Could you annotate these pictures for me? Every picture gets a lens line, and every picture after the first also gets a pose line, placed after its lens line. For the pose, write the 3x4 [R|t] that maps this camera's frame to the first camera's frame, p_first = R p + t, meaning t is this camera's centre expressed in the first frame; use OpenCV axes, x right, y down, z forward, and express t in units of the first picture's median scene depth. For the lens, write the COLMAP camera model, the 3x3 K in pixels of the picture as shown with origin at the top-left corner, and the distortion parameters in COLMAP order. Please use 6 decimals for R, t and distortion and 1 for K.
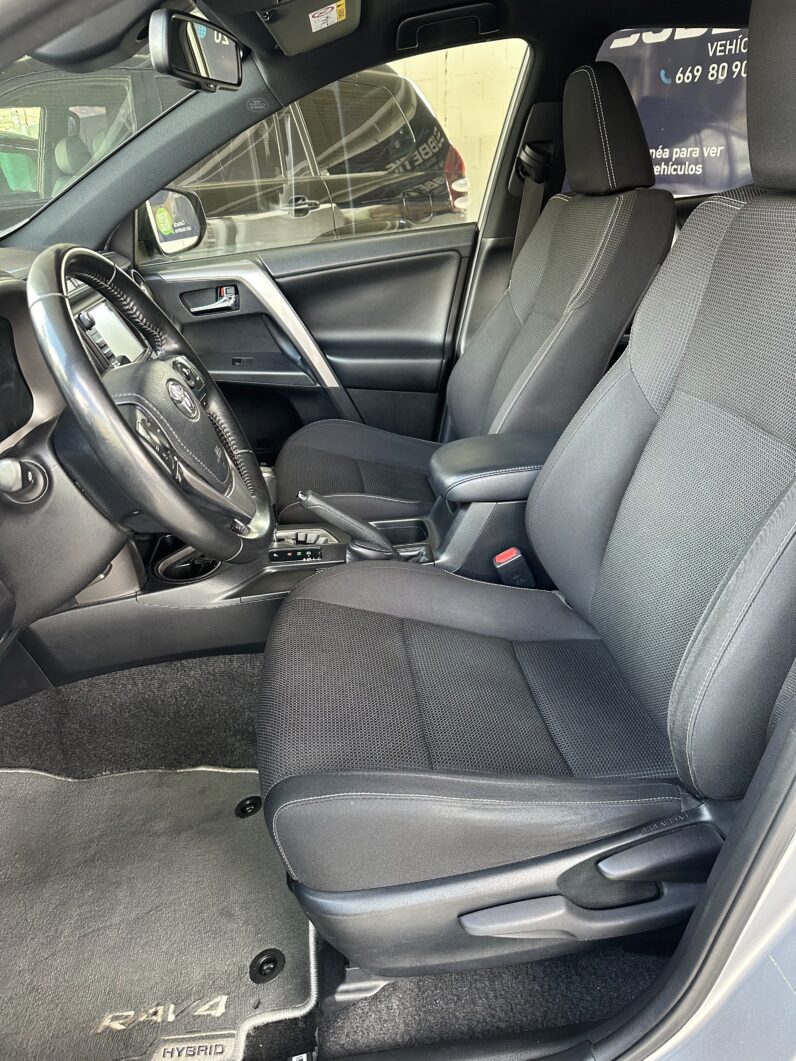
lens RADIAL K [[729.4, 0, 391.6], [0, 729.4, 574.2], [0, 0, 1]] dist [0.108092, -0.120050]
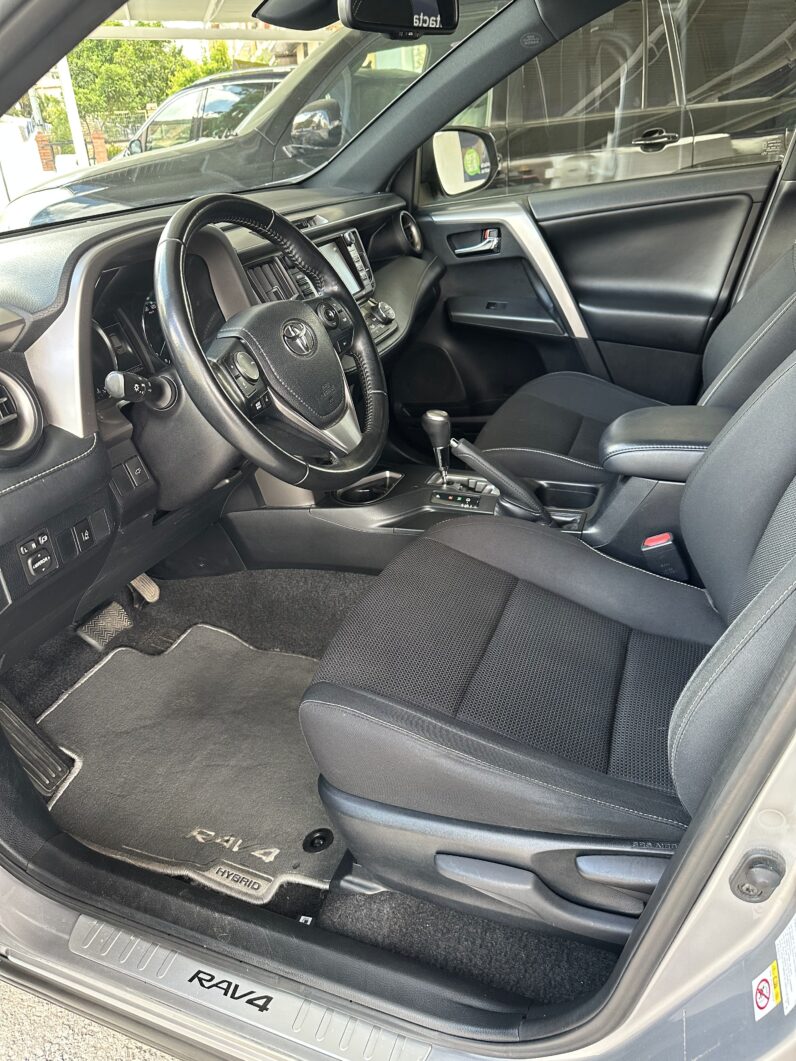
lens RADIAL K [[729.4, 0, 391.6], [0, 729.4, 574.2], [0, 0, 1]] dist [0.108092, -0.120050]
pose [[0.886205, 0.223870, -0.405614, 0.236822], [-0.193255, 0.974324, 0.115524, -0.025078], [0.421062, -0.023991, 0.906715, 0.012925]]
